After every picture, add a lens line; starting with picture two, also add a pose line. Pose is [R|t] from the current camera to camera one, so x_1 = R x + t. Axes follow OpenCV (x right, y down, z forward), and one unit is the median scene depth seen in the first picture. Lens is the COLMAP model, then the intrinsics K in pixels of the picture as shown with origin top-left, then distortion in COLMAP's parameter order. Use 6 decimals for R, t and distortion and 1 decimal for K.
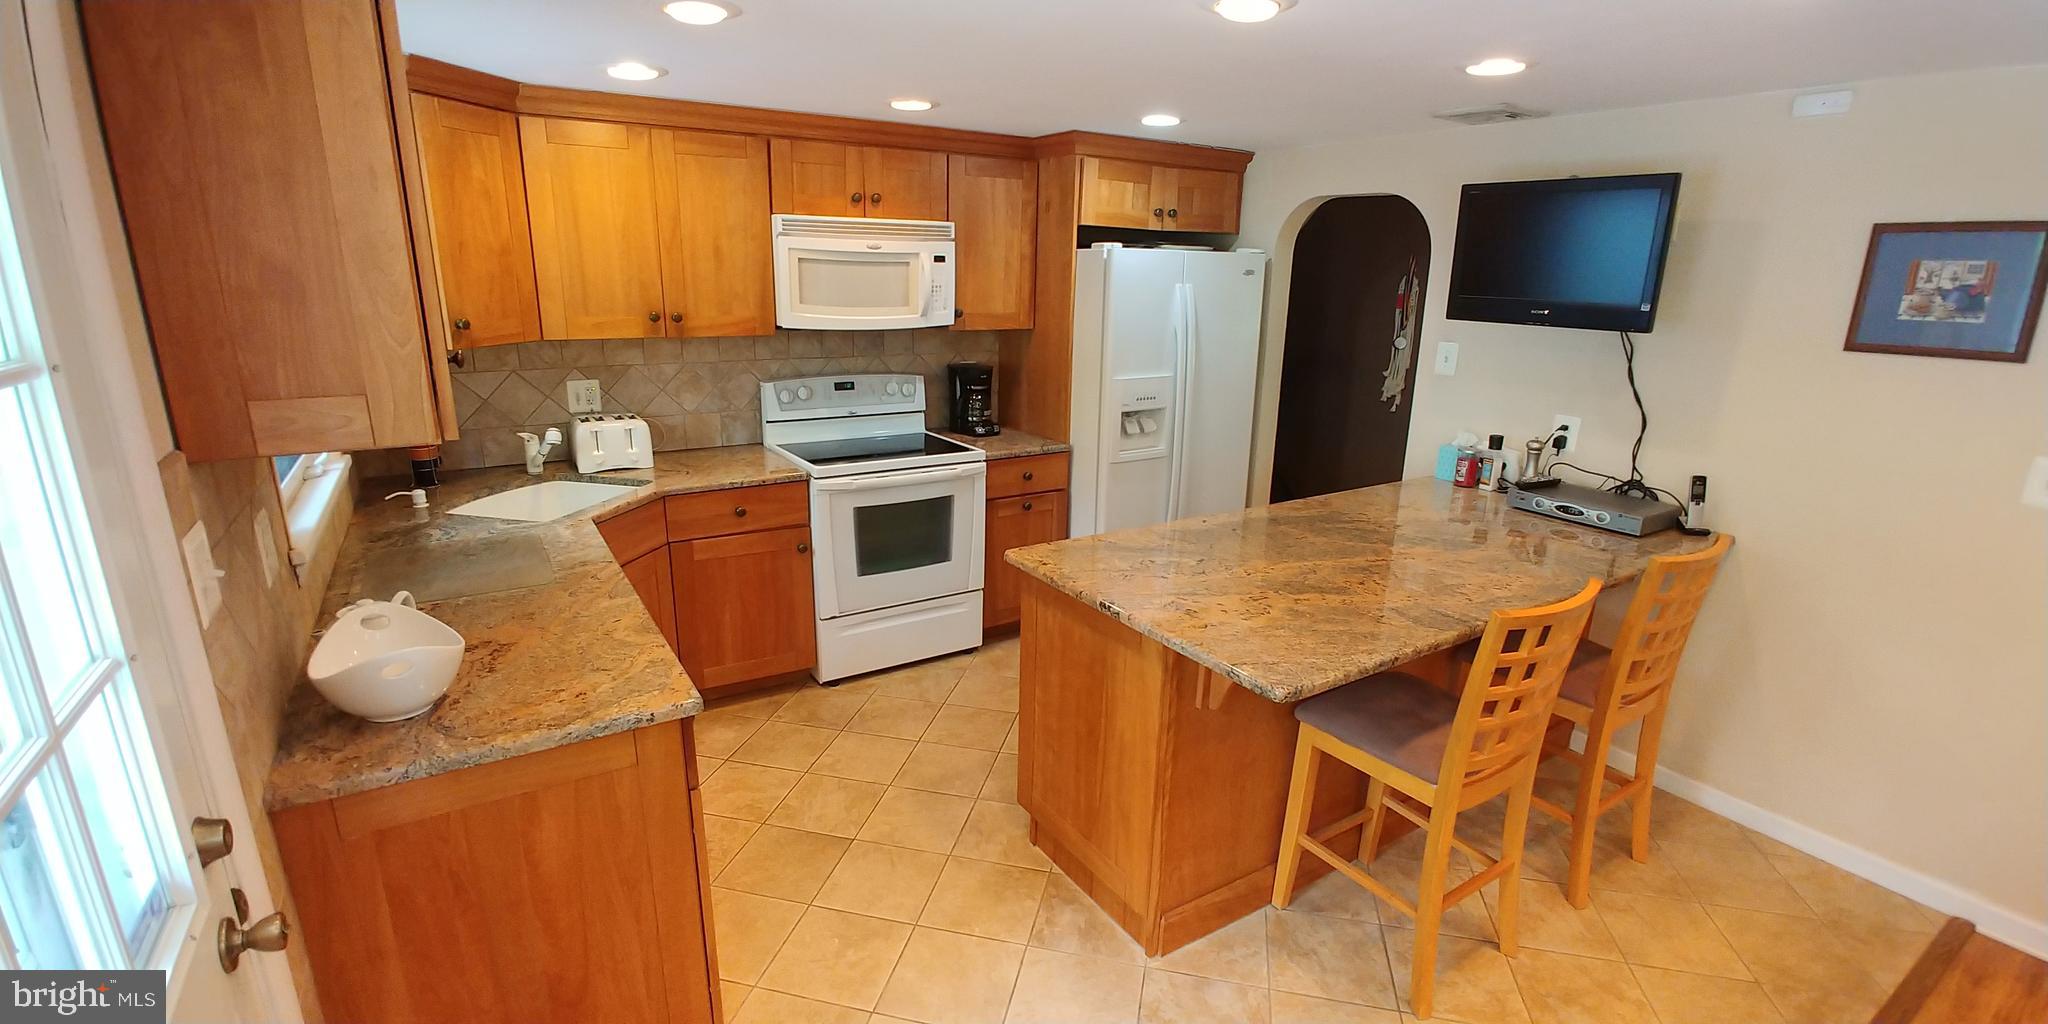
lens RADIAL K [[894.0, 0, 1020.6], [0, 894.0, 522.9], [0, 0, 1]] dist [-0.034355, 0.009489]
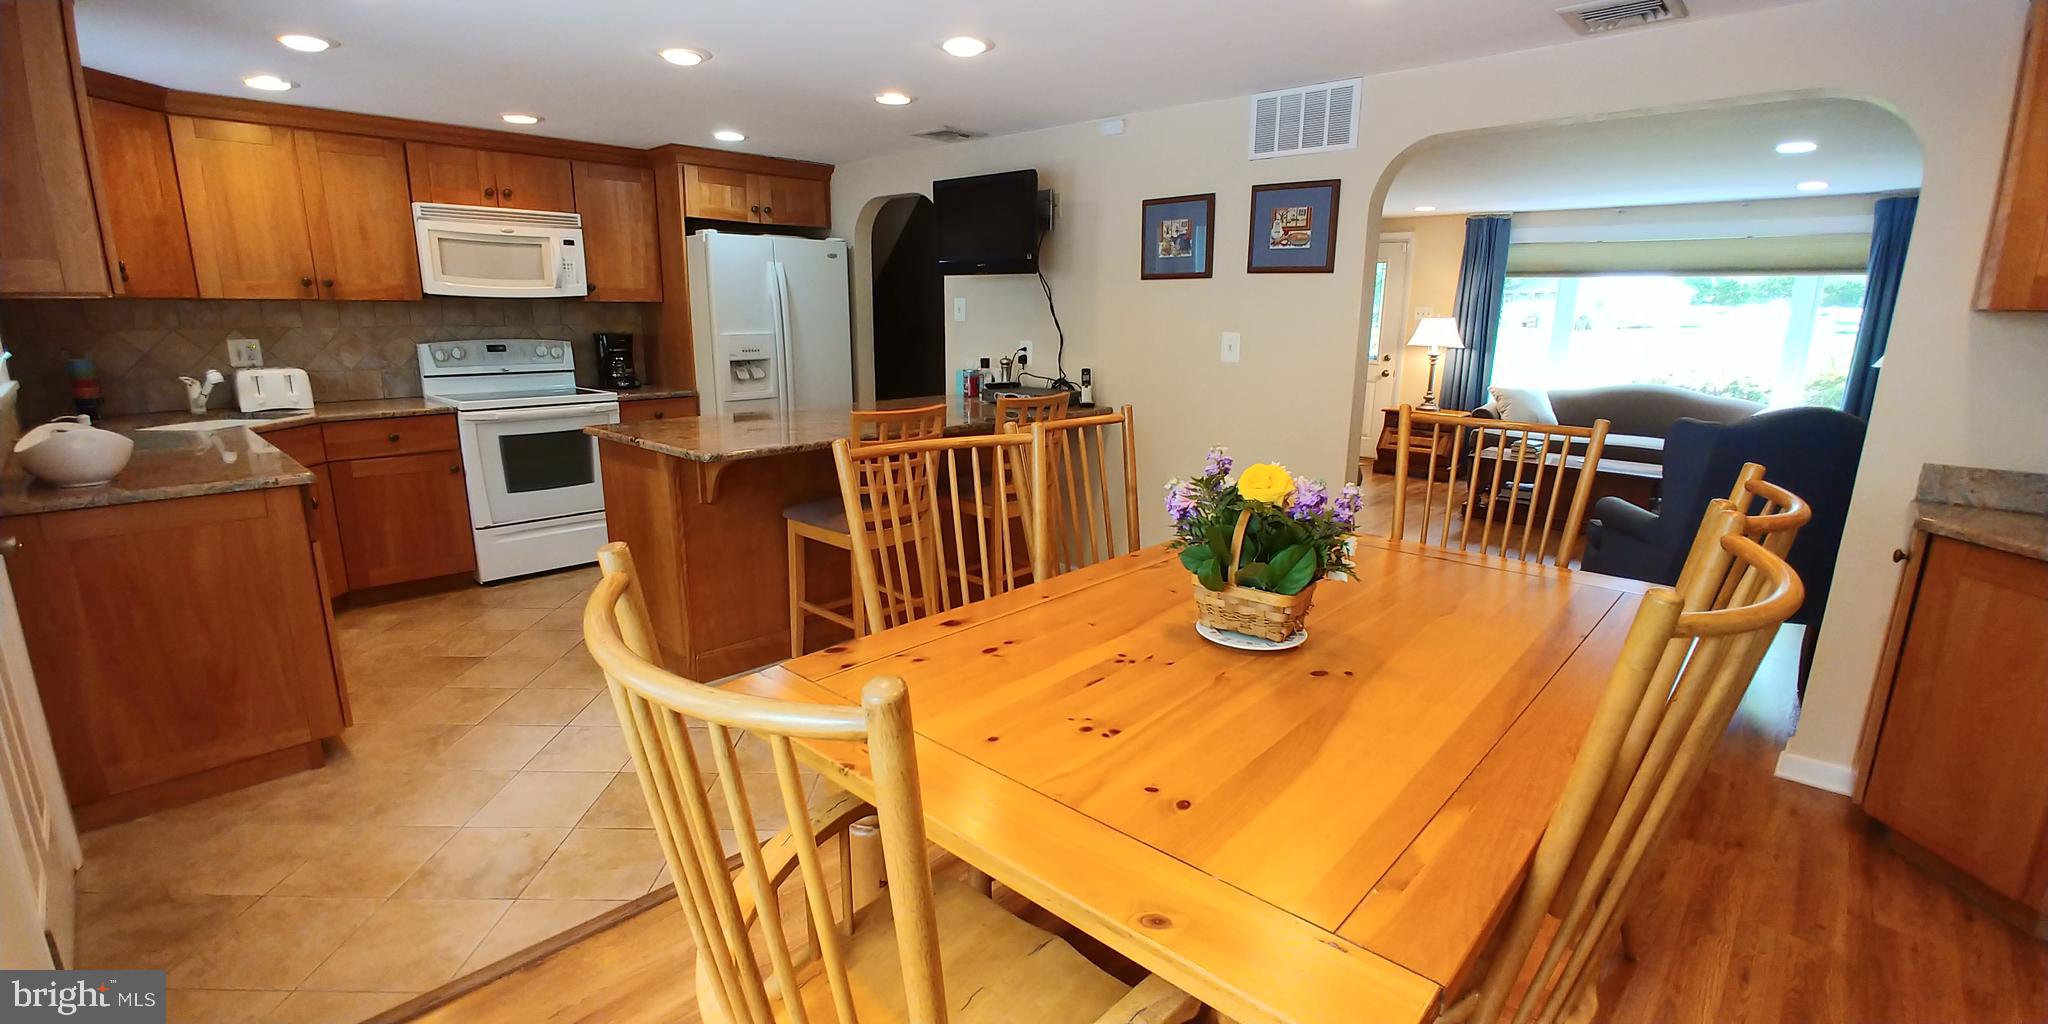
lens RADIAL K [[894.0, 0, 1020.6], [0, 894.0, 522.9], [0, 0, 1]] dist [-0.034355, 0.009489]
pose [[0.969619, -0.067637, 0.235084, 0.223736], [0.077165, 0.996519, -0.031560, 0.201387], [-0.232131, 0.048741, 0.971463, -0.367672]]
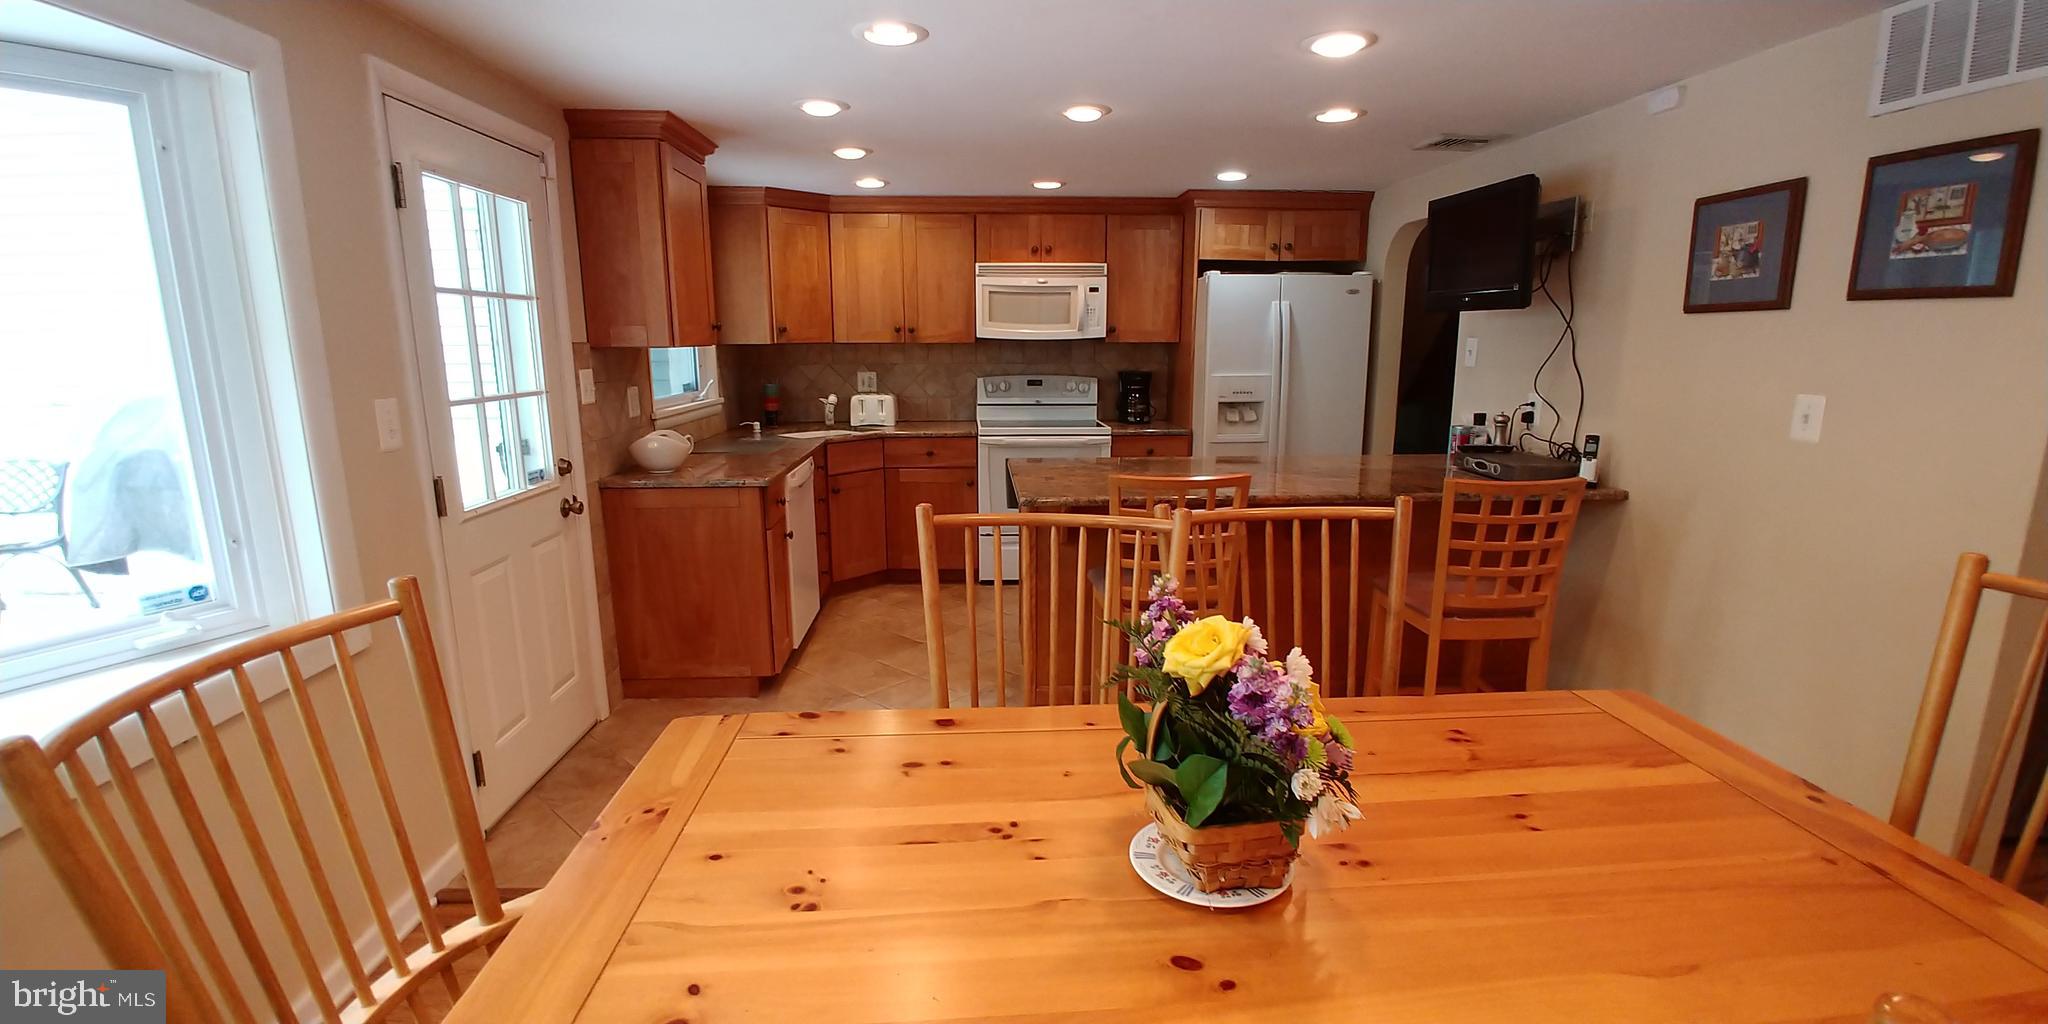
lens RADIAL K [[894.0, 0, 1020.6], [0, 894.0, 522.9], [0, 0, 1]] dist [-0.034355, 0.009489]
pose [[0.870854, 0.078455, -0.485241, 0.550534], [-0.116522, 0.991992, -0.048733, 0.155750], [0.477532, 0.098980, 0.873021, -0.247160]]
